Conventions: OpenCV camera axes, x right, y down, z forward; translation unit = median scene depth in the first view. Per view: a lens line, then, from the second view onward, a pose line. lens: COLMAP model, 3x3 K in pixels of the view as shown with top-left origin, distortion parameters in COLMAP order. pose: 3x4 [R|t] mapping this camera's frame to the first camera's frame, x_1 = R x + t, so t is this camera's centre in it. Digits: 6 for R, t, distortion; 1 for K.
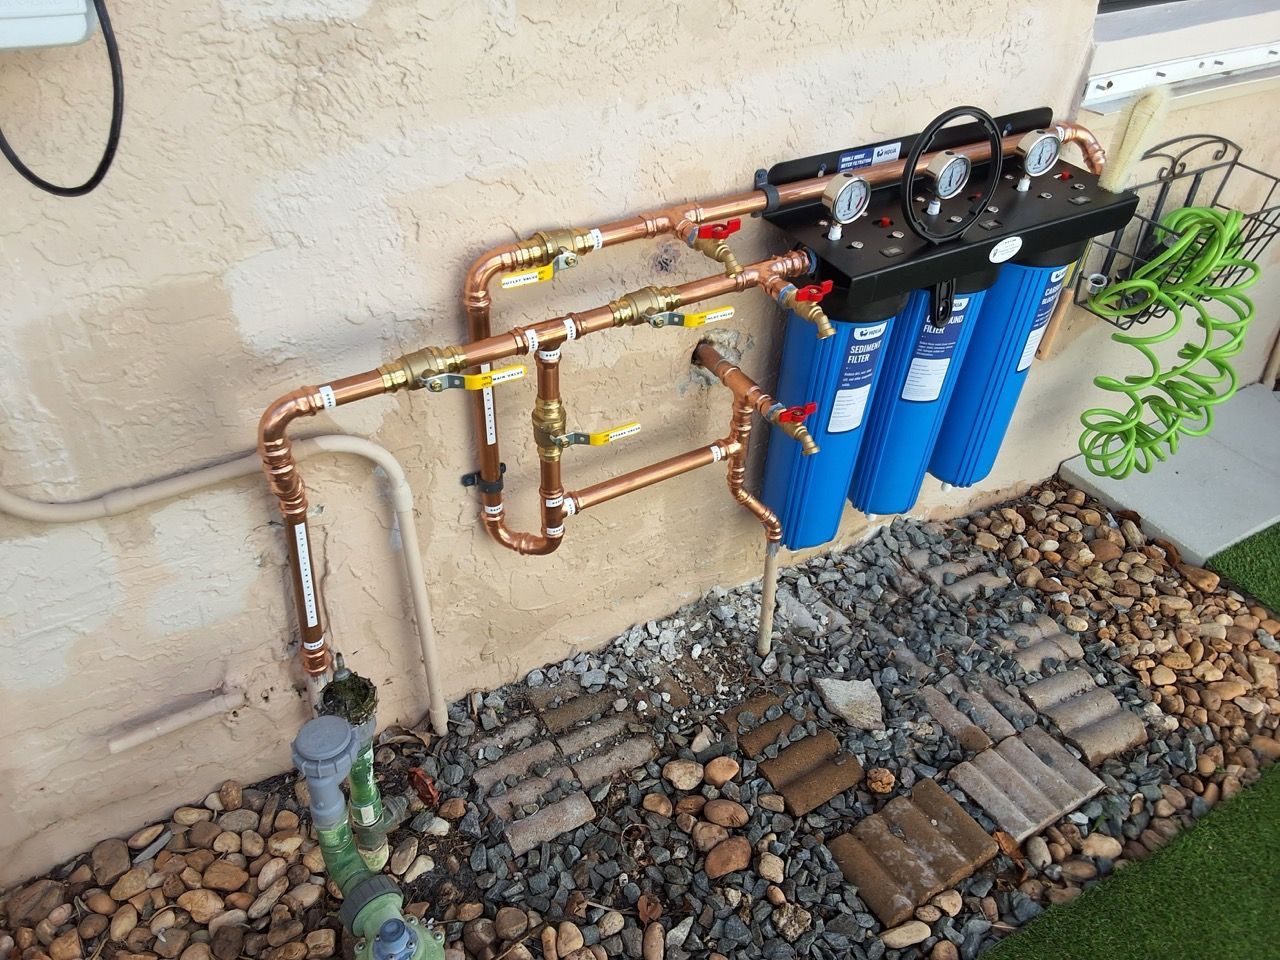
lens RADIAL K [[1010.7, 0, 637.0], [0, 1010.7, 476.3], [0, 0, 1]] dist [0.134854, -0.199105]
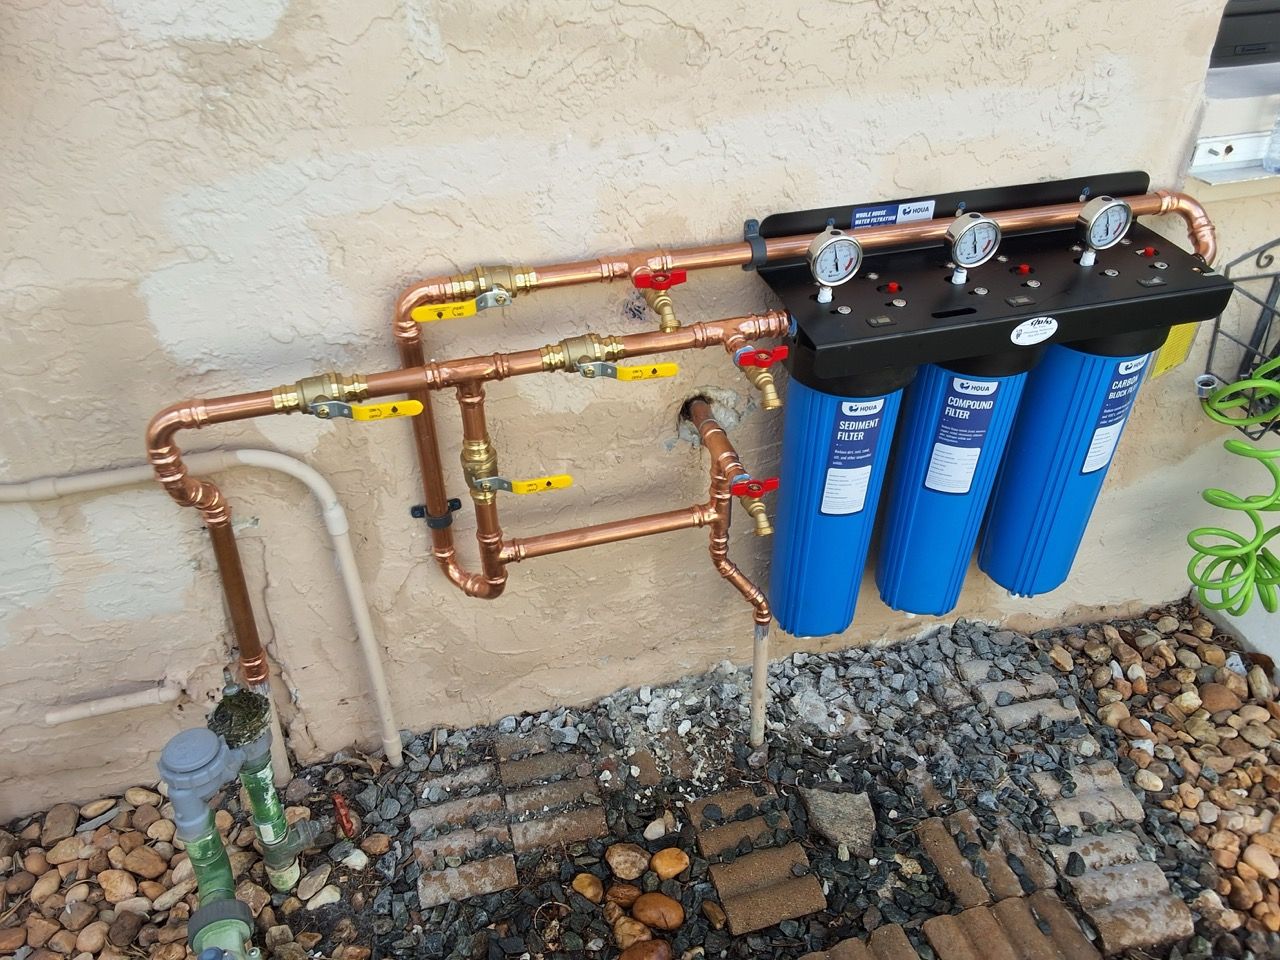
lens RADIAL K [[1011.4, 0, 640.5], [0, 1011.4, 473.7], [0, 0, 1]] dist [0.123878, -0.174901]
pose [[0.962457, 0.127647, -0.239548, 0.249200], [-0.135872, 0.990561, -0.018073, -0.040495], [0.234980, 0.049943, 0.970716, 0.092279]]
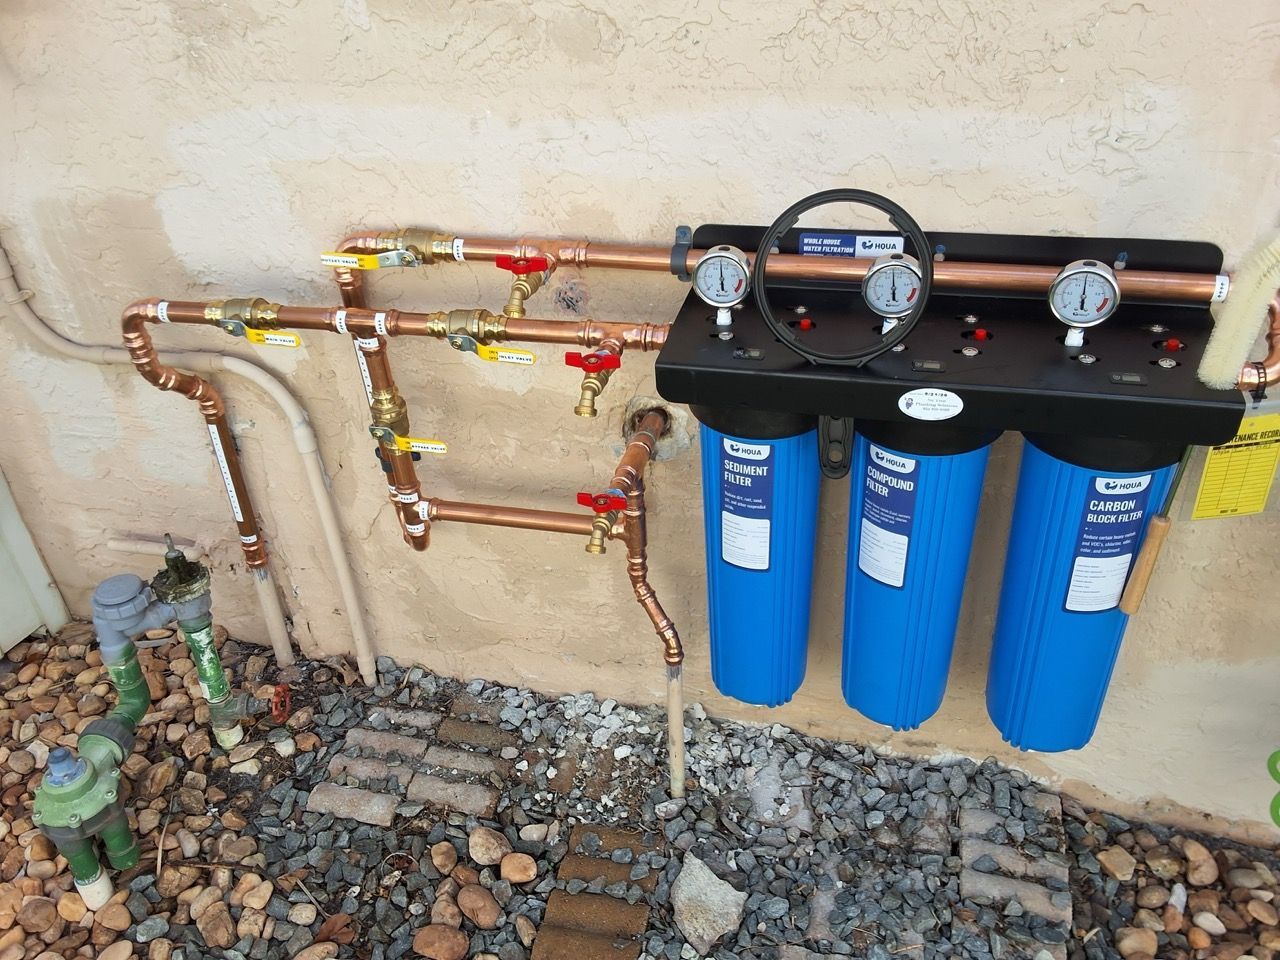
lens RADIAL K [[1017.4, 0, 637.4], [0, 1017.4, 477.8], [0, 0, 1]] dist [0.134186, -0.196646]
pose [[0.698018, 0.339276, -0.630605, 0.644775], [-0.378275, 0.922437, 0.077574, -0.143481], [0.608013, 0.184394, 0.772217, 0.320813]]
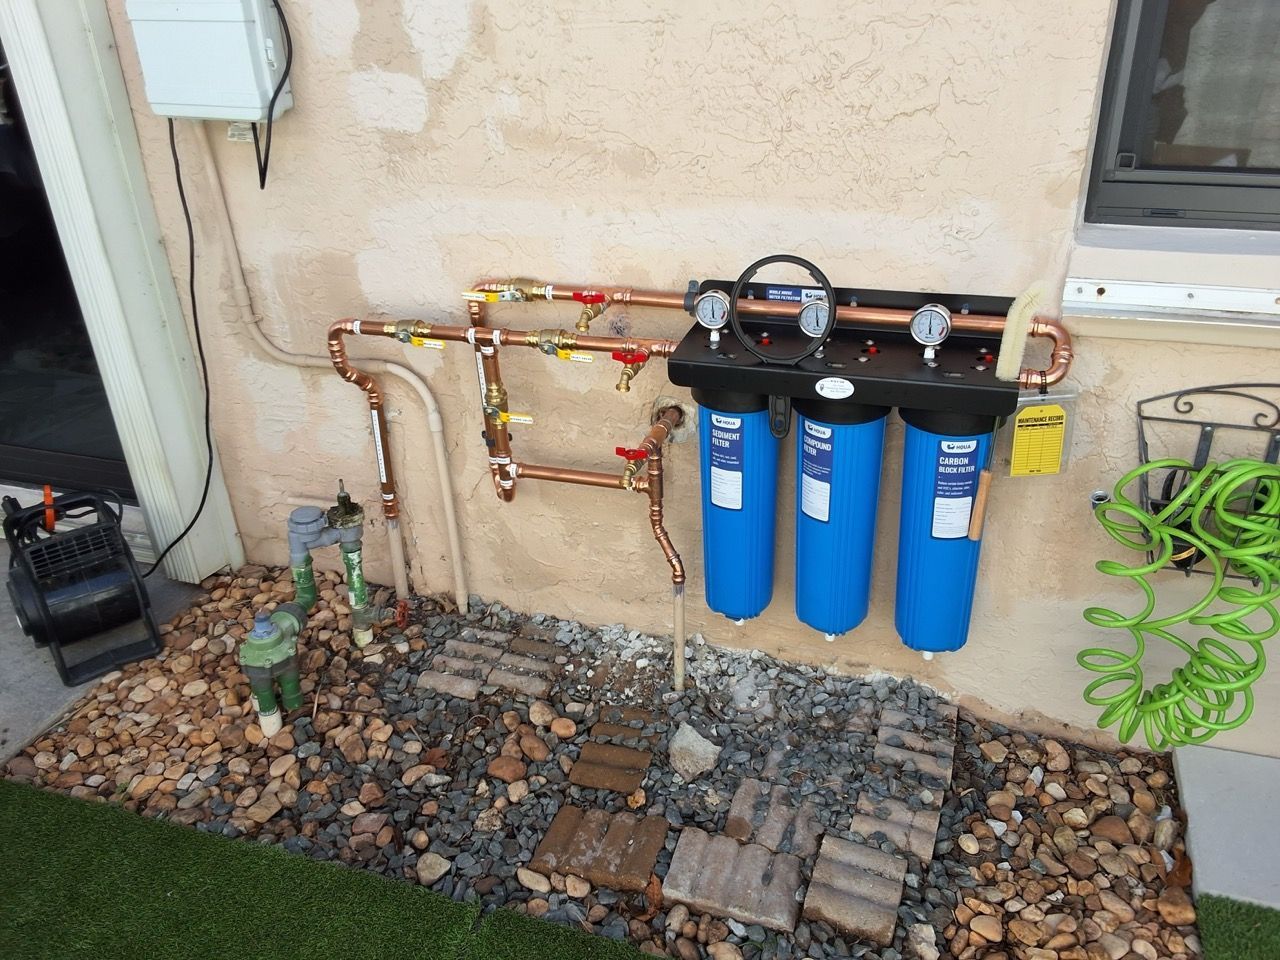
lens RADIAL K [[1012.6, 0, 641.8], [0, 1012.6, 484.4], [0, 0, 1]] dist [0.151626, -0.254948]
pose [[0.640447, 0.309800, -0.702746, 0.994594], [-0.423688, 0.905713, 0.013149, -0.044479], [0.640559, 0.289324, 0.711320, 0.082413]]
